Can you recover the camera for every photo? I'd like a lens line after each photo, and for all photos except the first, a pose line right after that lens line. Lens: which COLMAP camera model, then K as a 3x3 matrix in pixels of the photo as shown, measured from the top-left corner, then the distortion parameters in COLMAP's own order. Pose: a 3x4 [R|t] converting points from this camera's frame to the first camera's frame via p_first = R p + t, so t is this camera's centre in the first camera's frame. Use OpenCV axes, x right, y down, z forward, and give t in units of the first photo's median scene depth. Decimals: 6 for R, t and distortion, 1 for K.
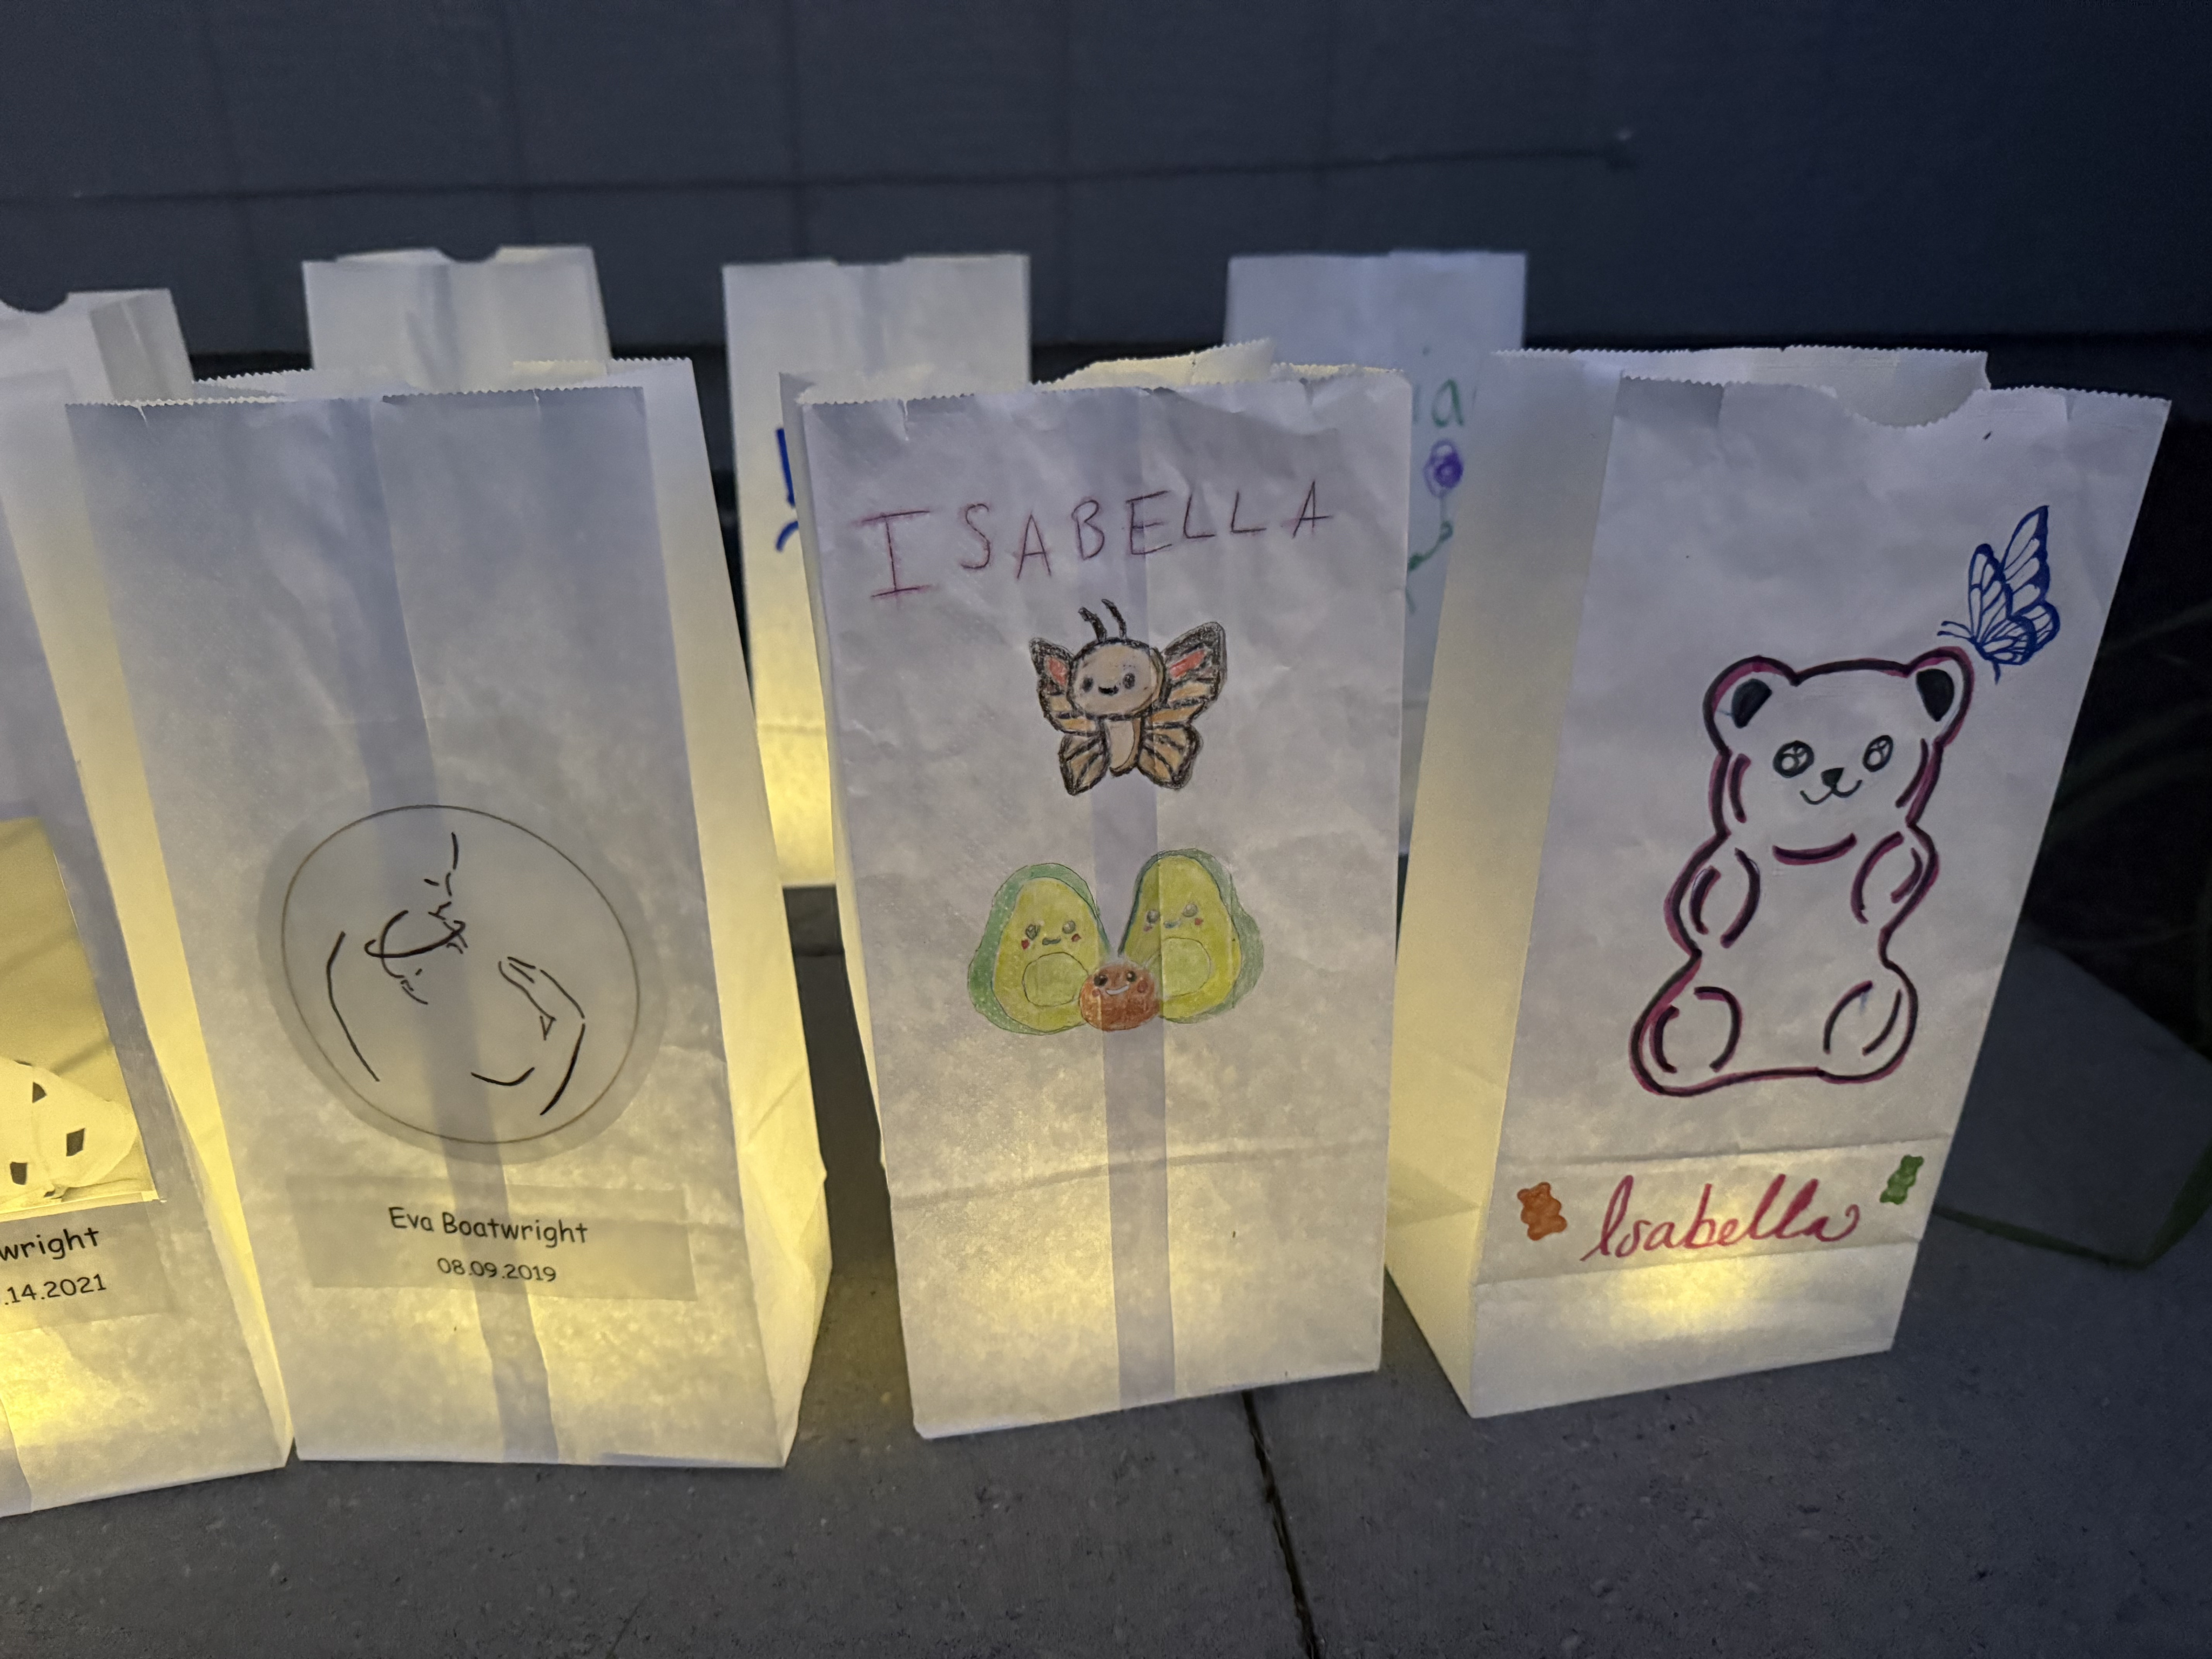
lens RADIAL K [[1598.4, 0, 1126.2], [0, 1598.4, 837.3], [0, 0, 1]] dist [0.023082, -0.048049]
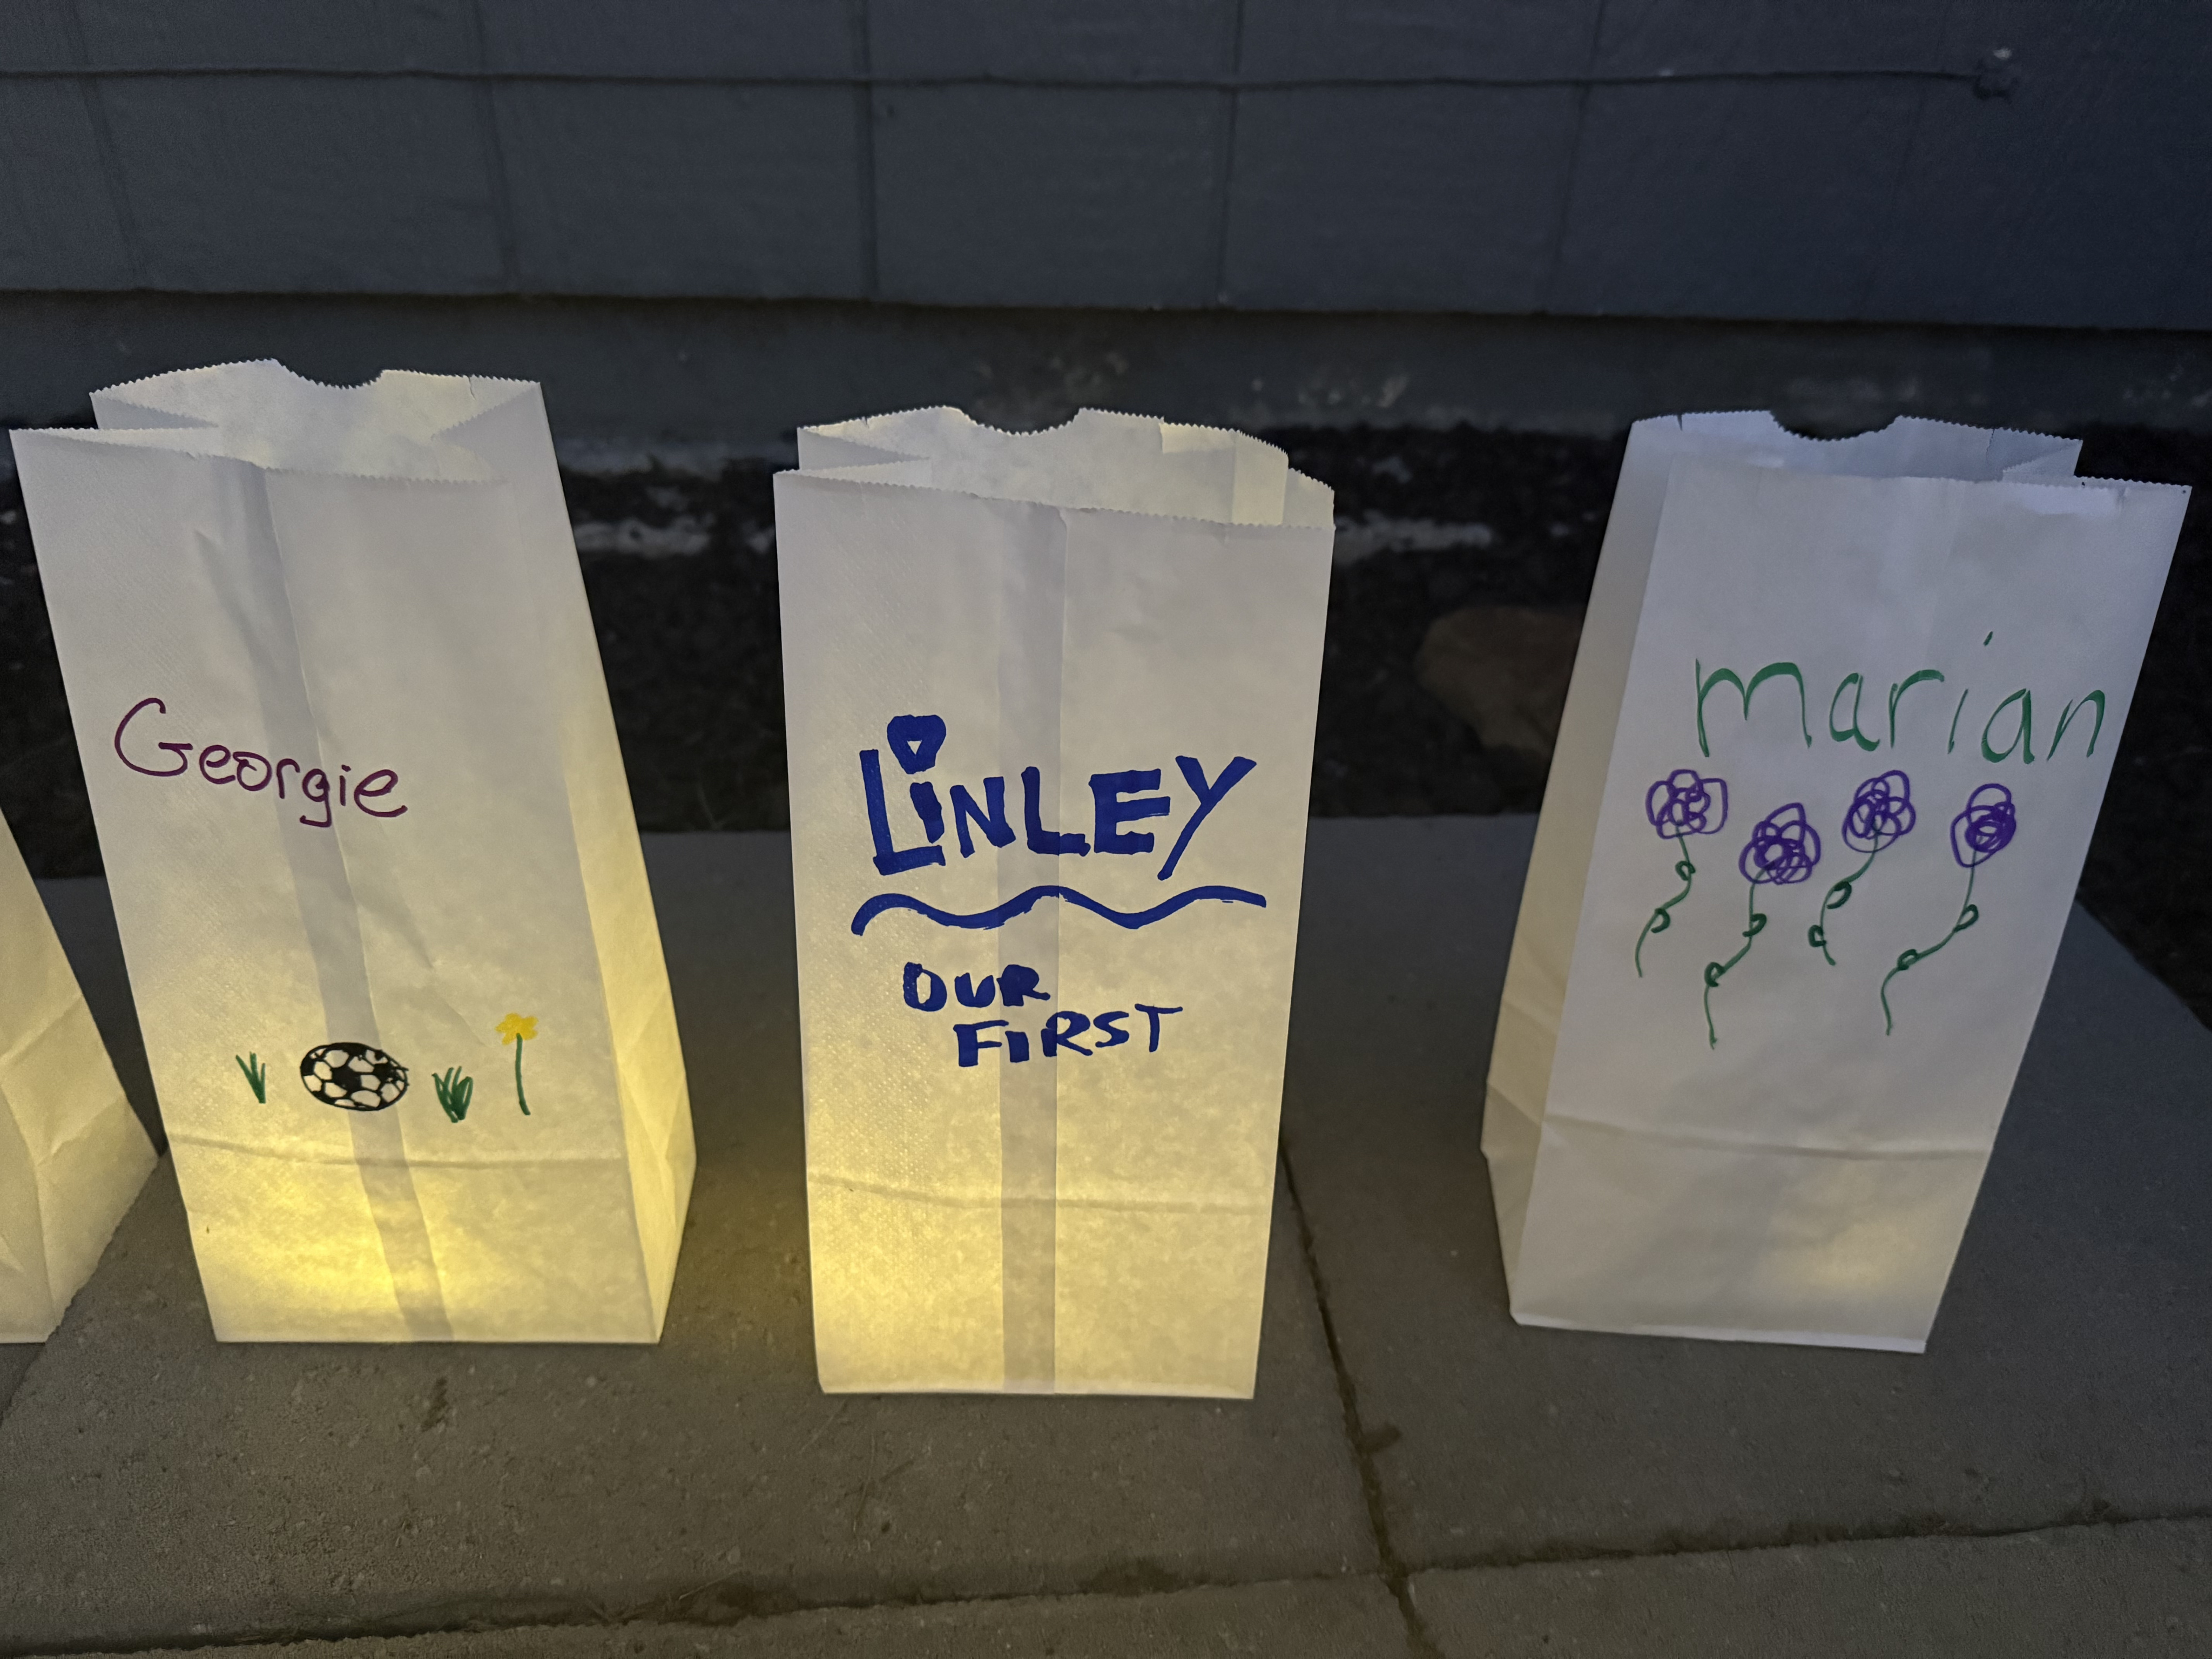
lens RADIAL K [[1598.4, 0, 1106.0], [0, 1598.4, 831.7], [0, 0, 1]] dist [0.023082, -0.048049]
pose [[0.998856, 0.043870, -0.019037, -0.201791], [-0.041128, 0.991161, 0.126130, -0.516380], [0.024402, -0.125203, 0.991831, 0.727476]]
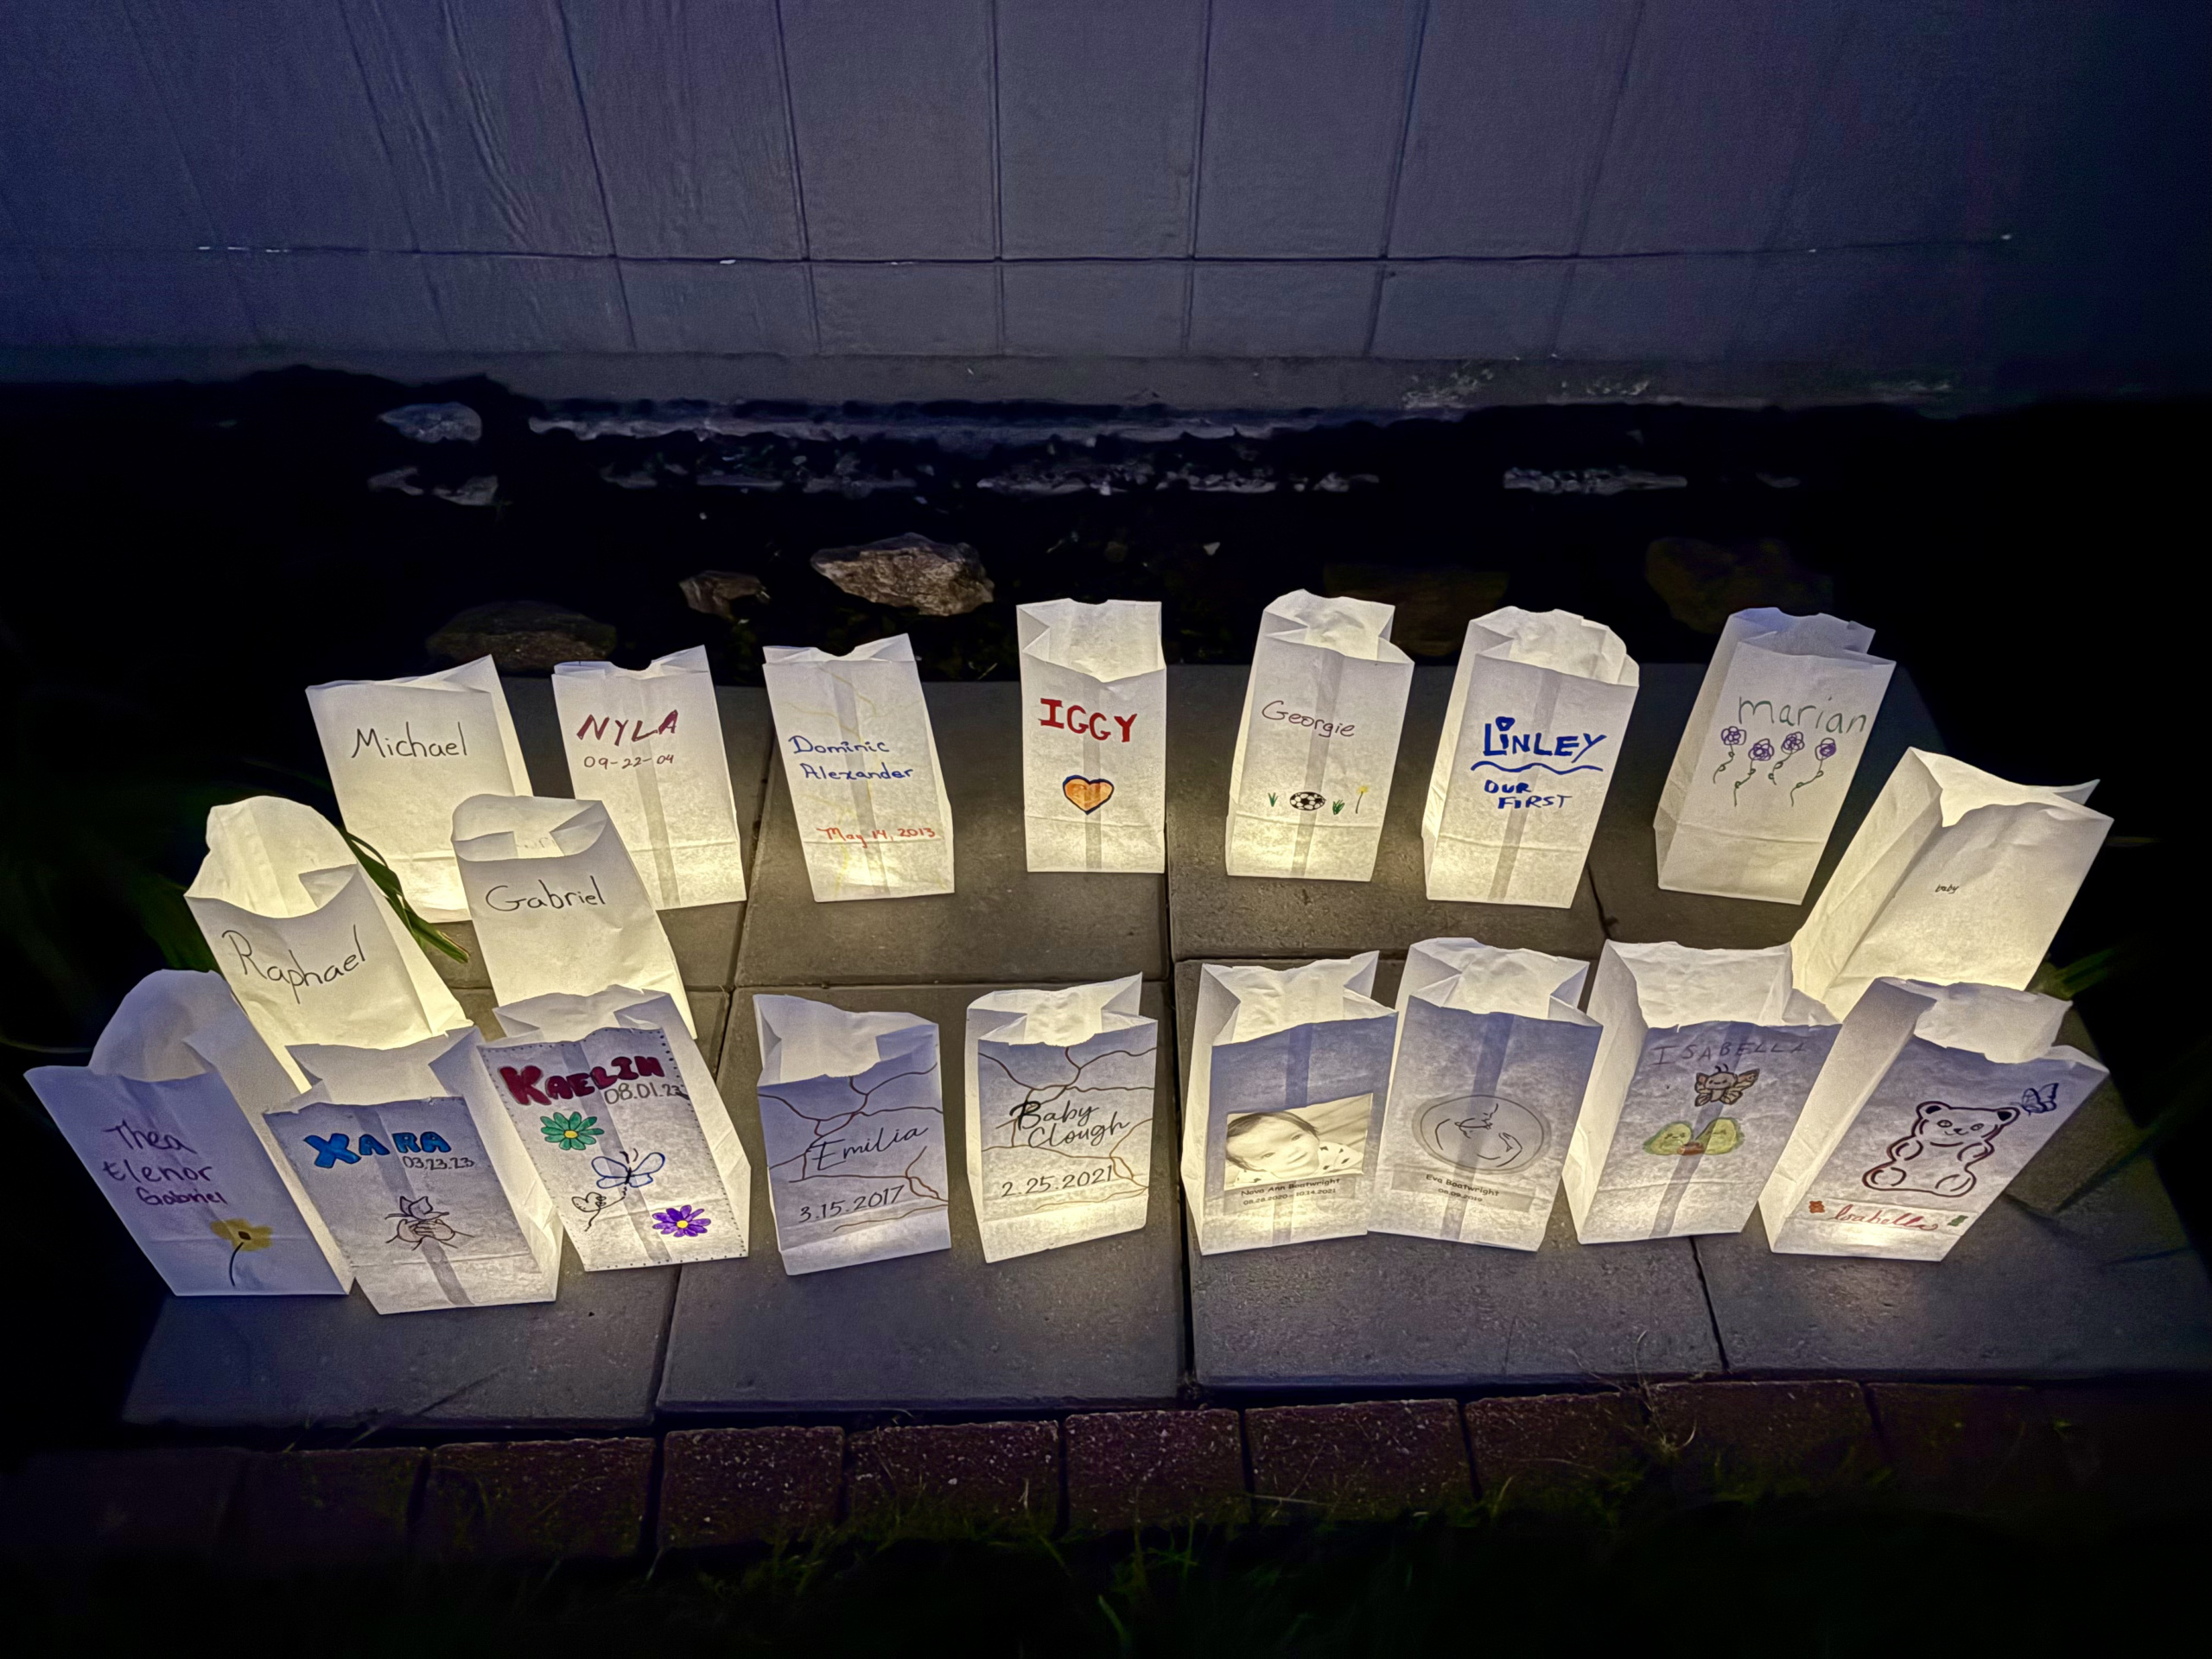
lens RADIAL K [[1676.1, 0, 1104.1], [0, 1676.1, 829.5], [0, 0, 1]] dist [0.021821, -0.006944]
pose [[0.993491, 0.089458, -0.070514, -0.900006], [-0.054427, 0.916620, 0.396038, -1.584223], [0.100063, -0.389623, 0.915523, -1.701331]]
